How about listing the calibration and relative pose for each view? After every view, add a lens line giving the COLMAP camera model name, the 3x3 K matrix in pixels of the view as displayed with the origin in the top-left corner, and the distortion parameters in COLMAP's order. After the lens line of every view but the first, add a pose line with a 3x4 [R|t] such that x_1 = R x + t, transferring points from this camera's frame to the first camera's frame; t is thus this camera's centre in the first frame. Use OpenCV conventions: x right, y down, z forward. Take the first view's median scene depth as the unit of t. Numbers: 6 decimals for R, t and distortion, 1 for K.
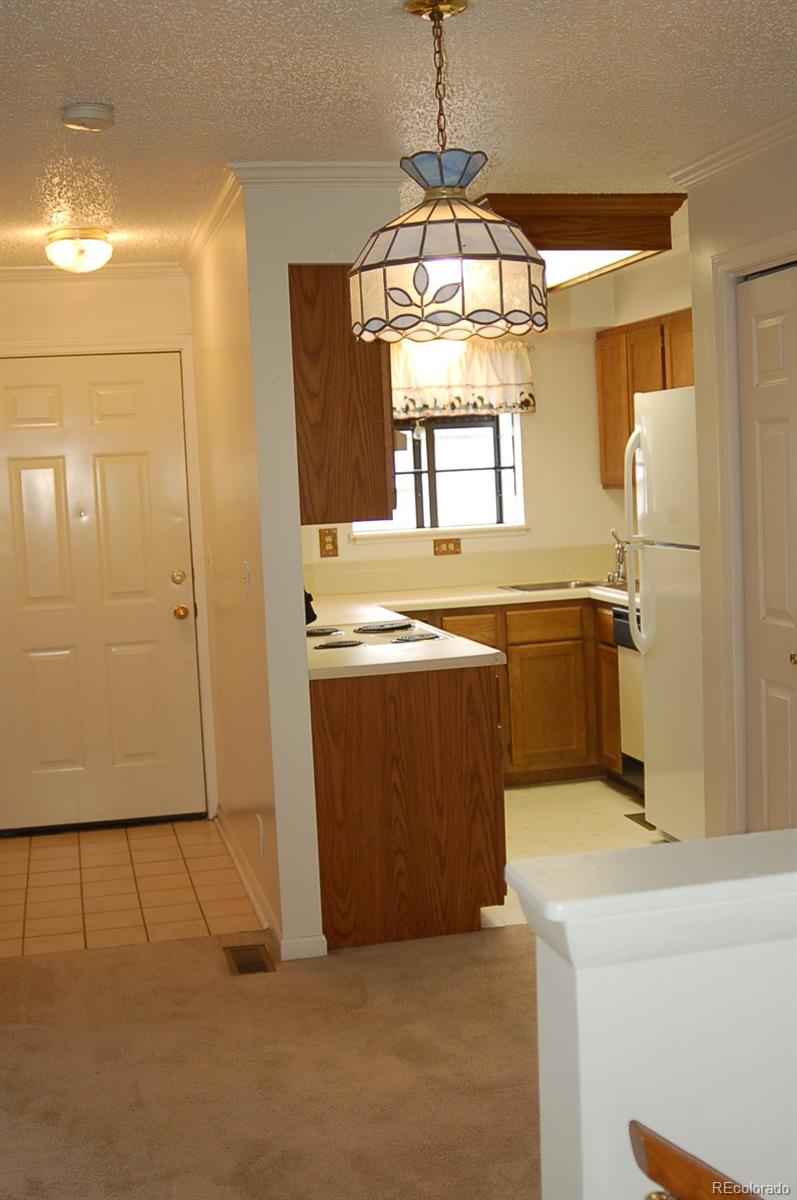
lens RADIAL K [[1450.4, 0, 396.3], [0, 1450.4, 601.6], [0, 0, 1]] dist [-0.107830, 0.000000]
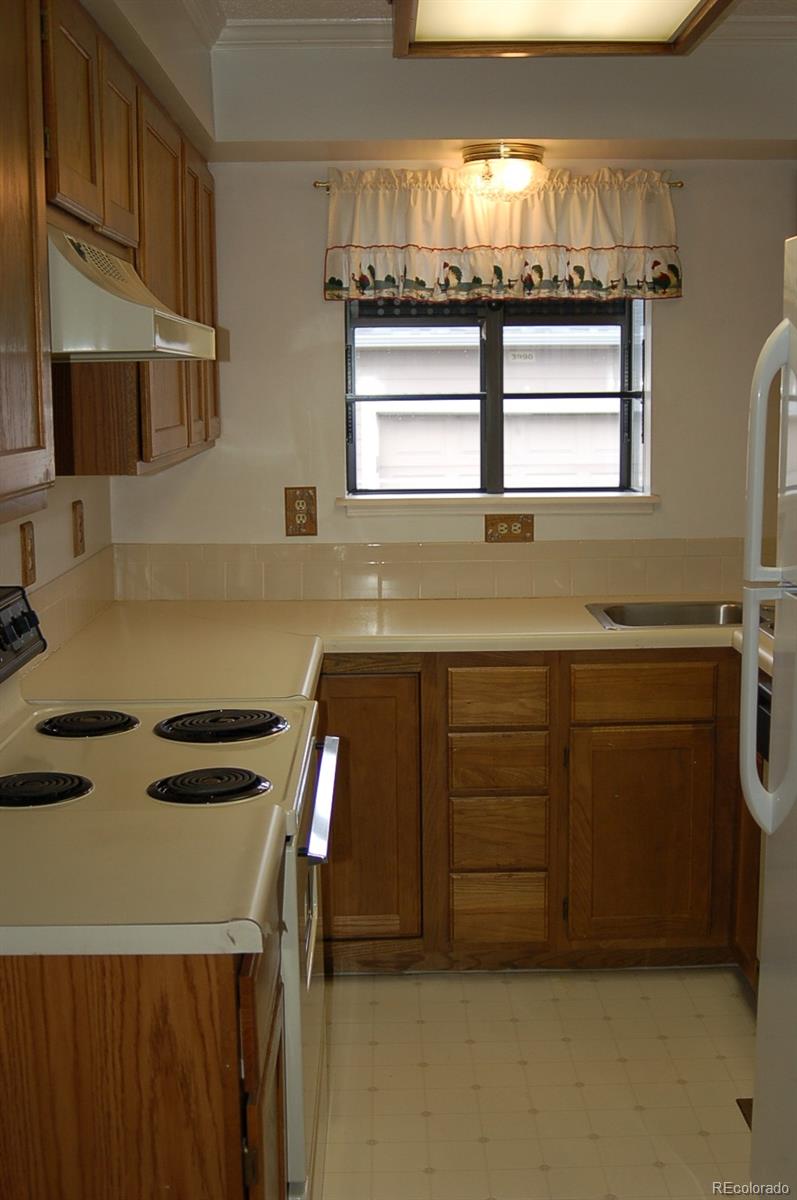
lens RADIAL K [[1450.4, 0, 402.6], [0, 1450.4, 602.3], [0, 0, 1]] dist [-0.107830, 0.000000]
pose [[0.976451, 0.067935, -0.204763, 0.123243], [-0.055285, 0.996228, 0.066885, -0.048330], [0.208535, -0.053989, 0.976524, 0.460352]]
